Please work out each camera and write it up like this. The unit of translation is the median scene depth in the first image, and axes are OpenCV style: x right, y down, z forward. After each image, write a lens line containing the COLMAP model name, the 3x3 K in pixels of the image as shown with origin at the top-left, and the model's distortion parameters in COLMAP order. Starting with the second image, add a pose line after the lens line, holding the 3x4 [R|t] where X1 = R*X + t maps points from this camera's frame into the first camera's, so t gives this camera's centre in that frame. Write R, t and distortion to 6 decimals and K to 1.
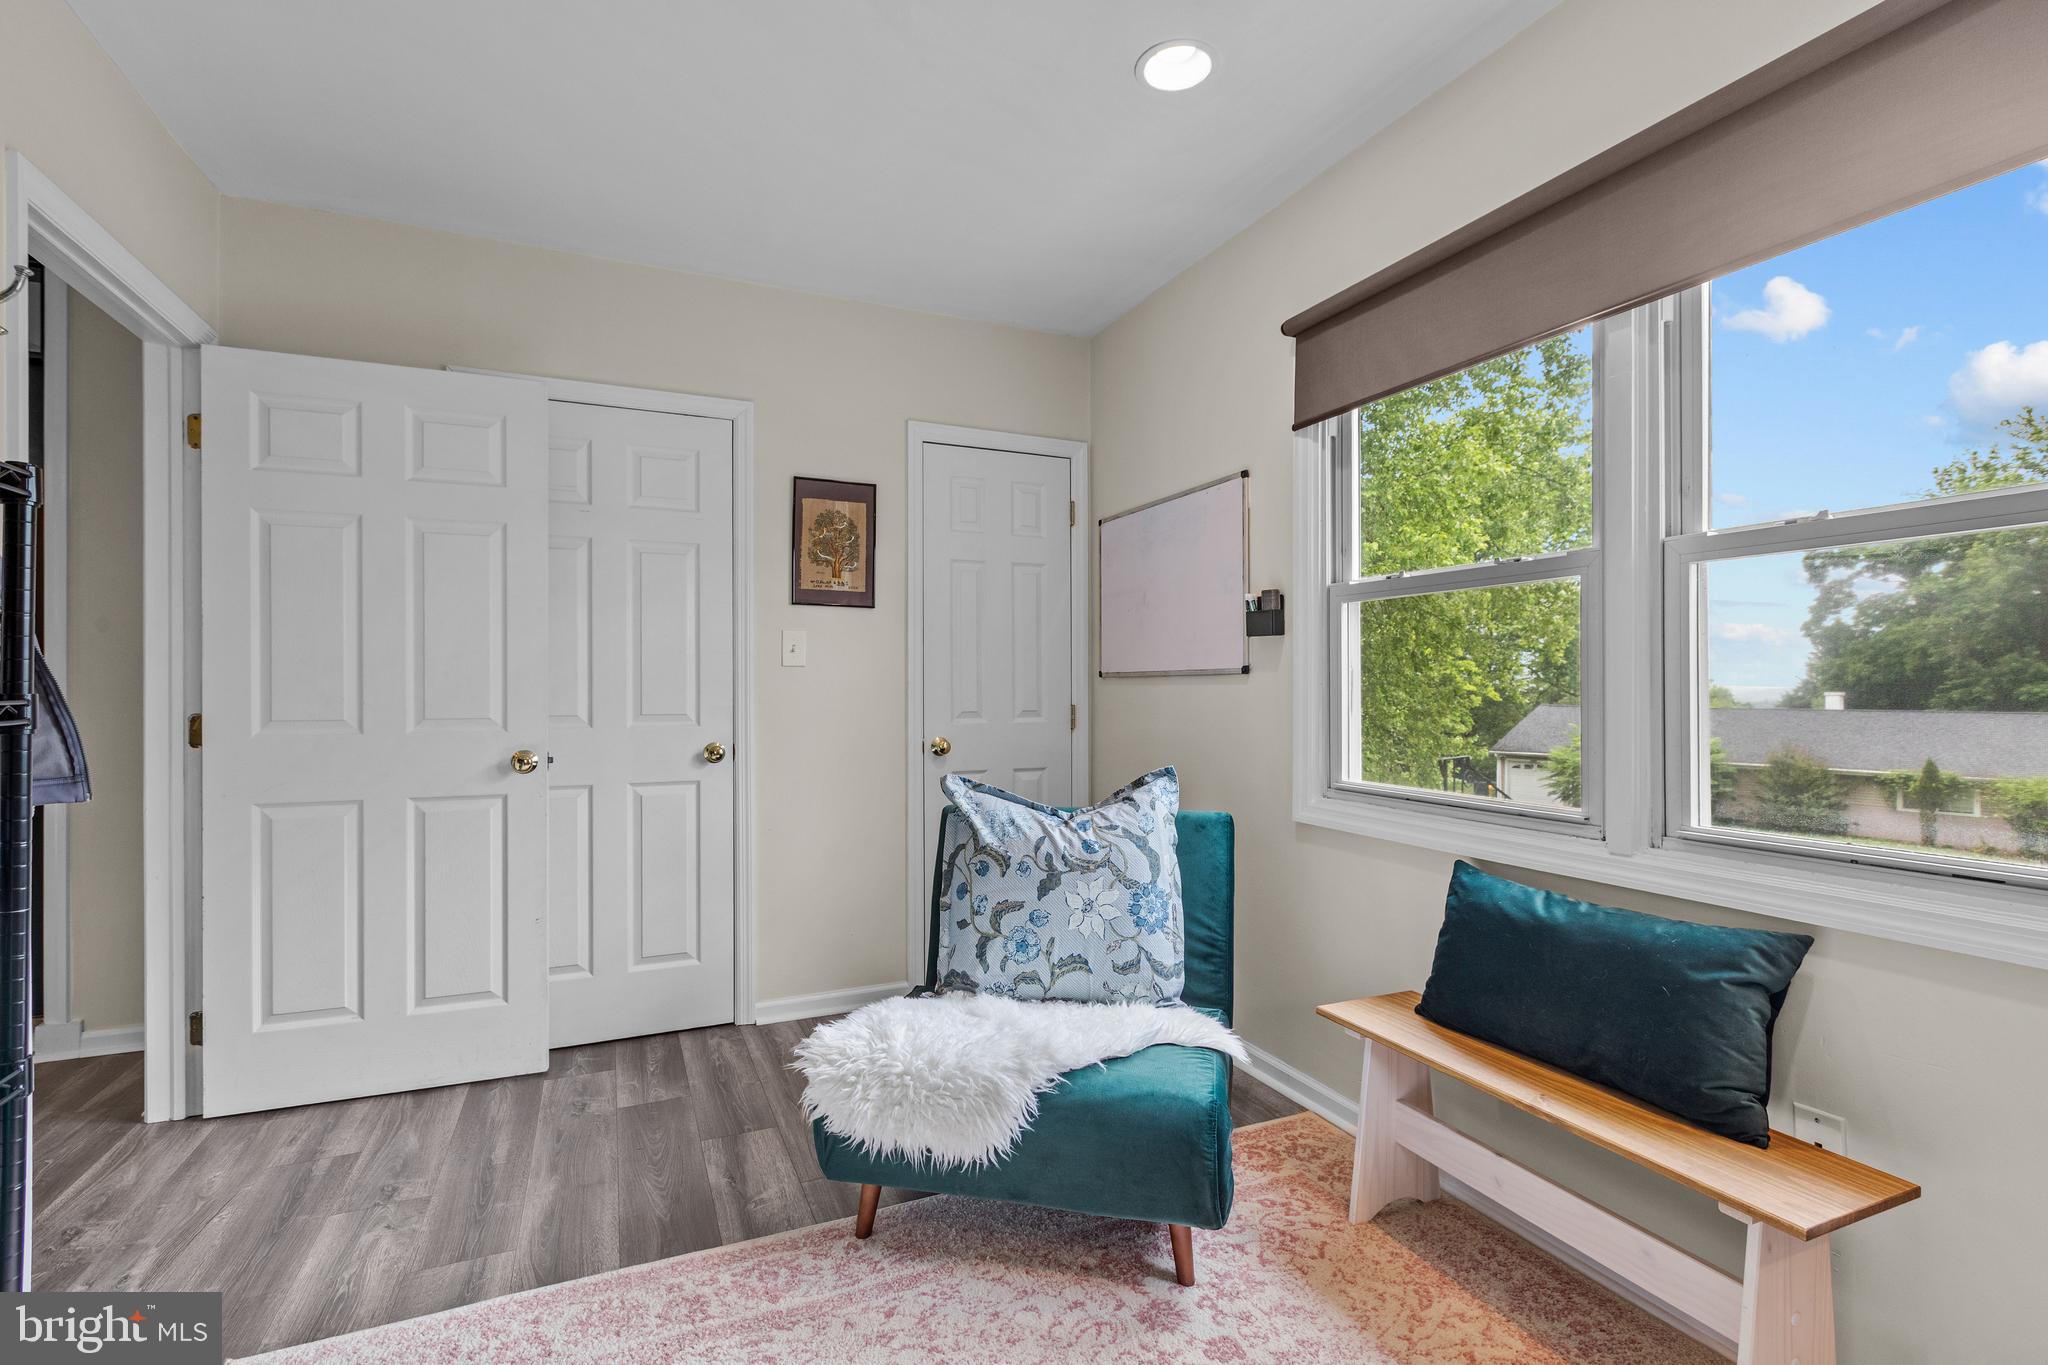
lens RADIAL K [[946.9, 0, 1017.4], [0, 946.9, 684.1], [0, 0, 1]] dist [-0.007044, 0.005018]
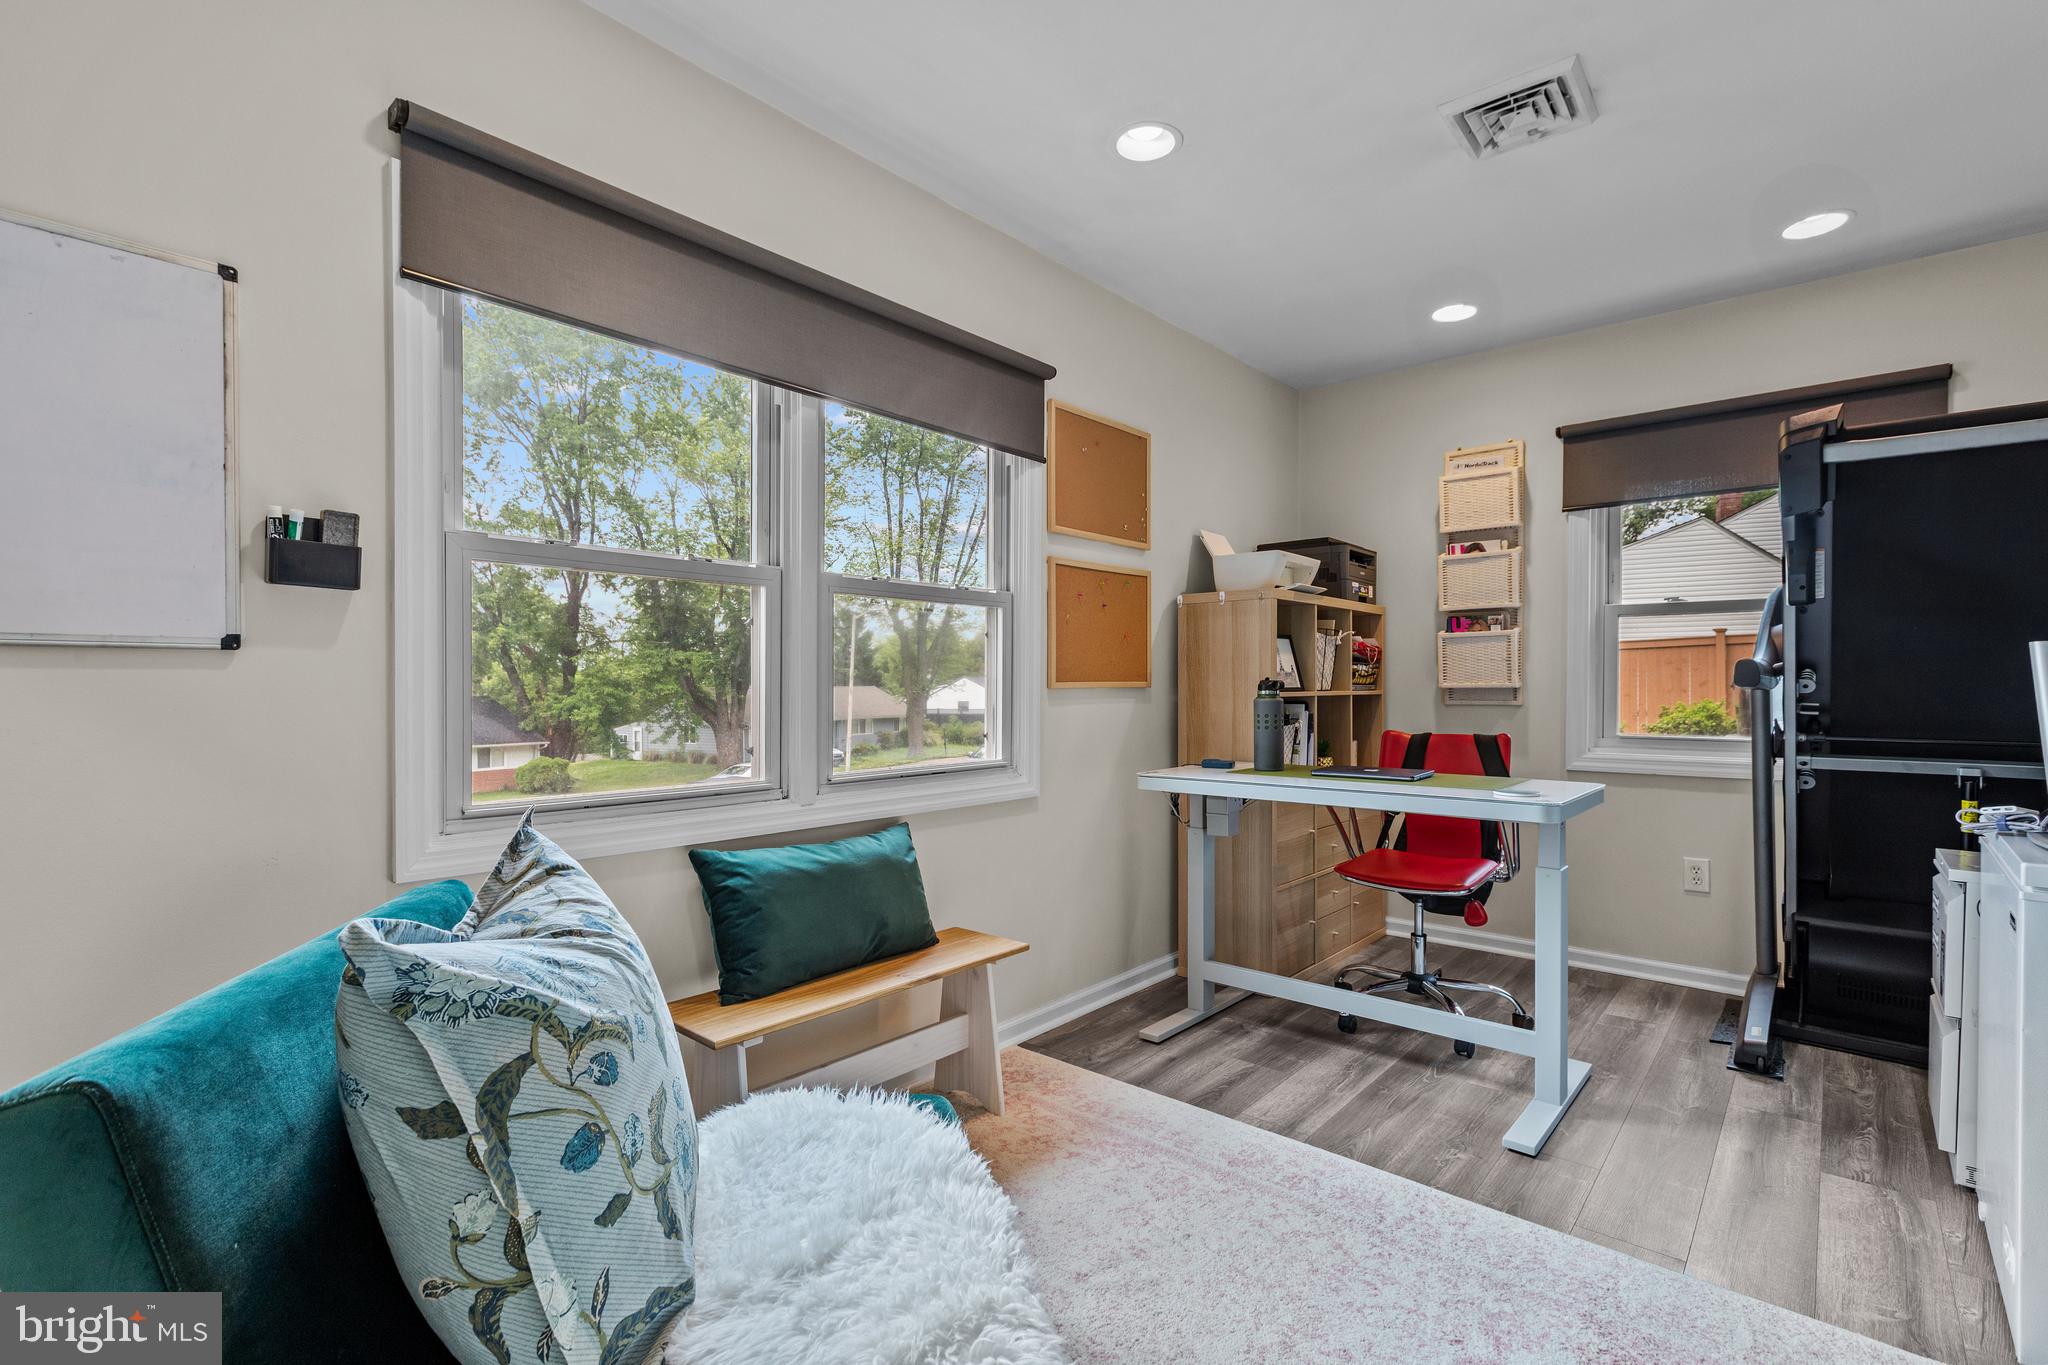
lens RADIAL K [[946.9, 0, 1017.4], [0, 946.9, 684.1], [0, 0, 1]] dist [-0.007044, 0.005018]
pose [[-0.422844, -0.002615, 0.906199, -0.468355], [0.001693, 0.999992, 0.003676, 0.007890], [-0.906201, 0.003088, -0.422836, 0.893048]]
